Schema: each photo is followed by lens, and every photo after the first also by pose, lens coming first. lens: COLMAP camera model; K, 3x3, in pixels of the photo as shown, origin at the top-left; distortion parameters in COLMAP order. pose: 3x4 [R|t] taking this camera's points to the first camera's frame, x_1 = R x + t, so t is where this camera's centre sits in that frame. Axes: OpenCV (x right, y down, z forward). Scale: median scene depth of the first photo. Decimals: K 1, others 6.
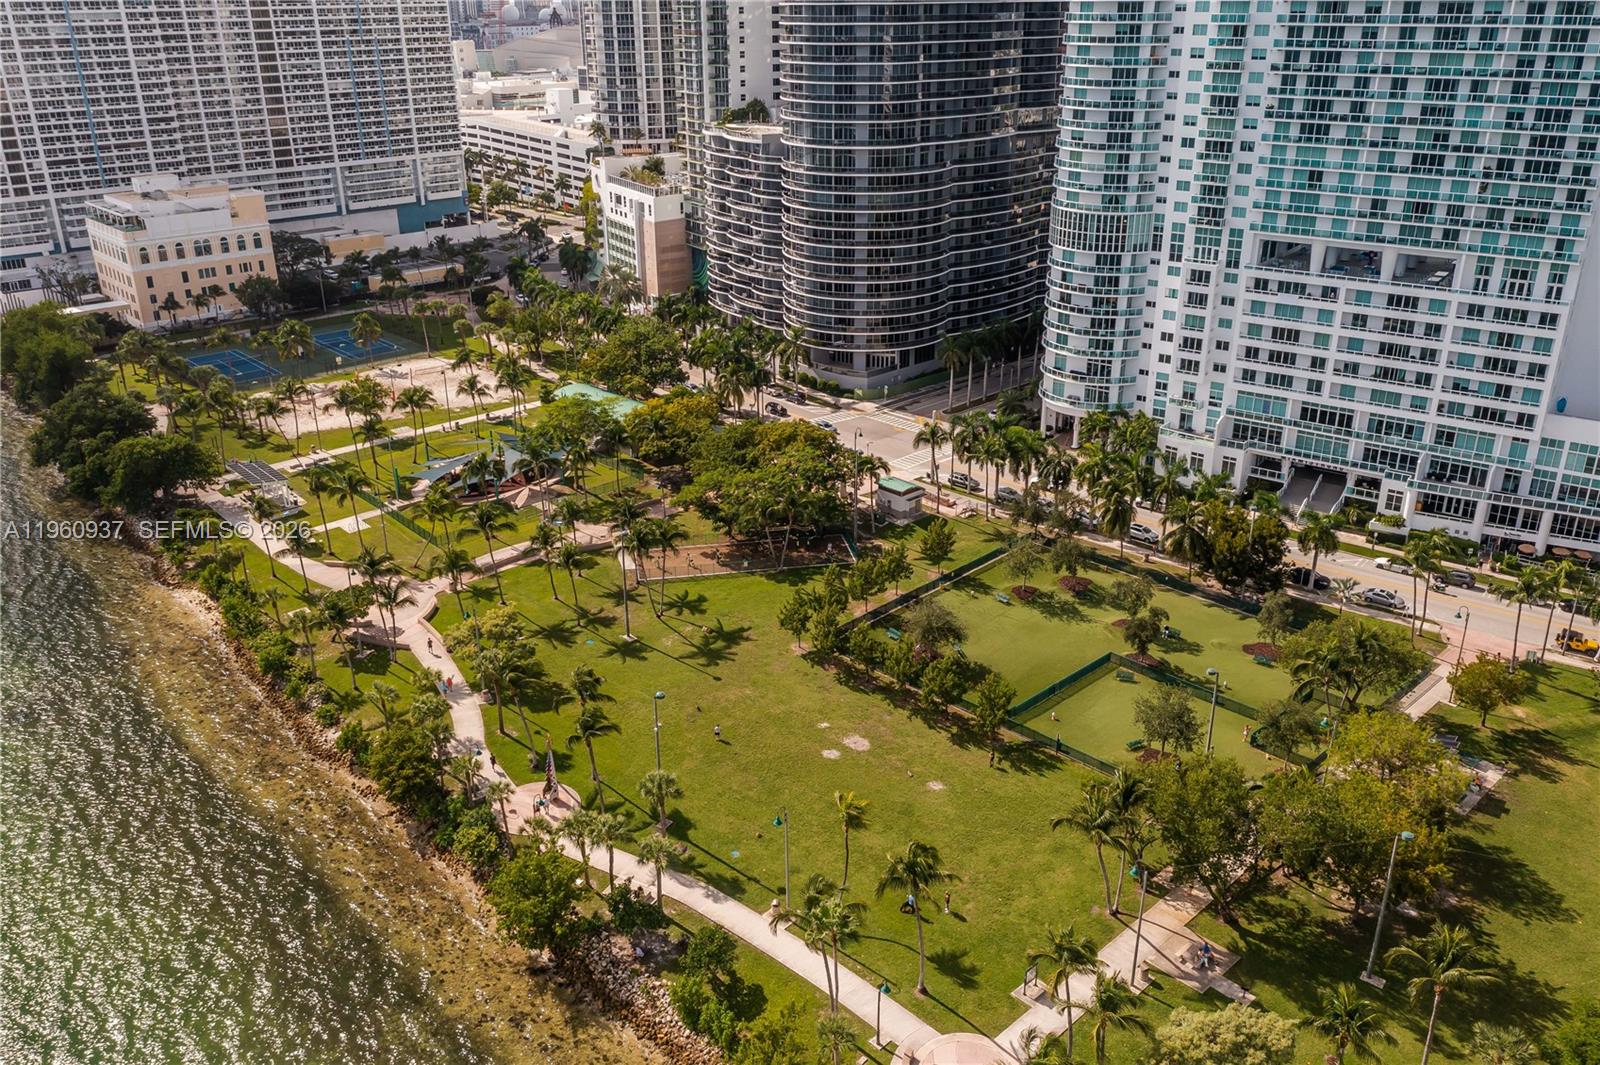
lens RADIAL K [[1252.0, 0, 800.0], [0, 1252.0, 532.5], [0, 0, 1]] dist [-0.016986, 0.005824]
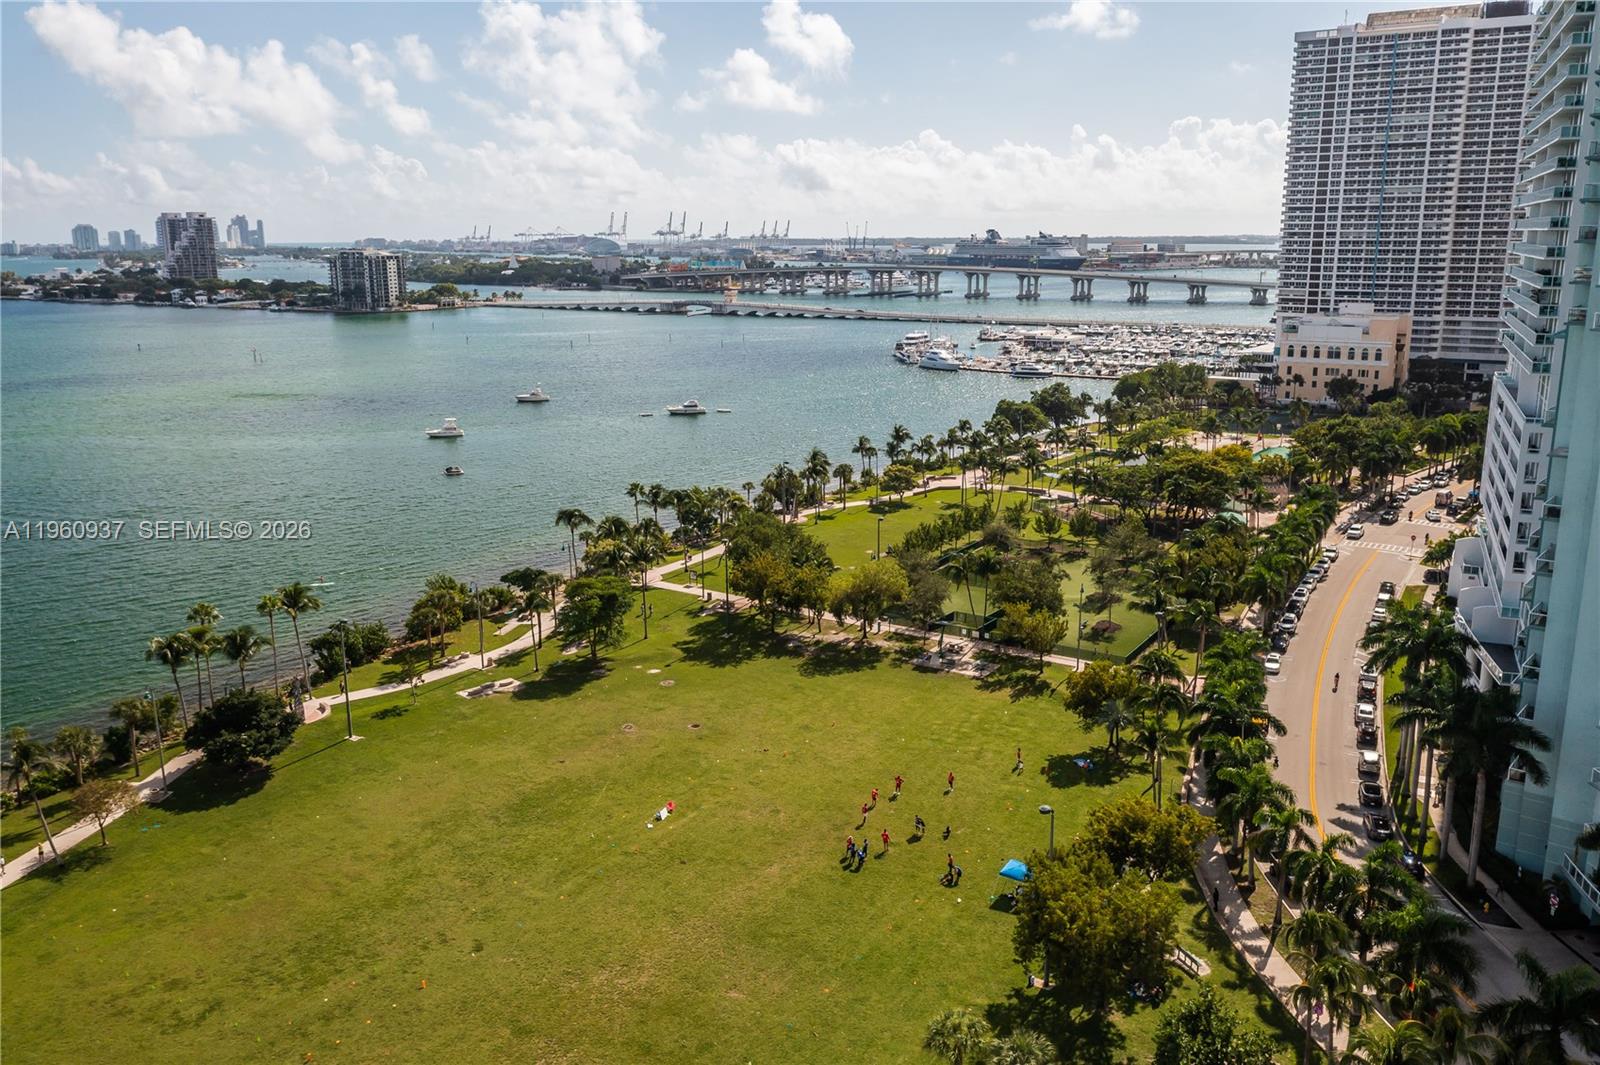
lens RADIAL K [[1284.3, 0, 800.0], [0, 1284.3, 532.5], [0, 0, 1]] dist [-0.000793, 0.002612]
pose [[0.206163, 0.227006, -0.951822, 1.152847], [-0.381871, 0.914254, 0.135333, -0.034649], [0.900928, 0.335572, 0.275172, 0.278072]]
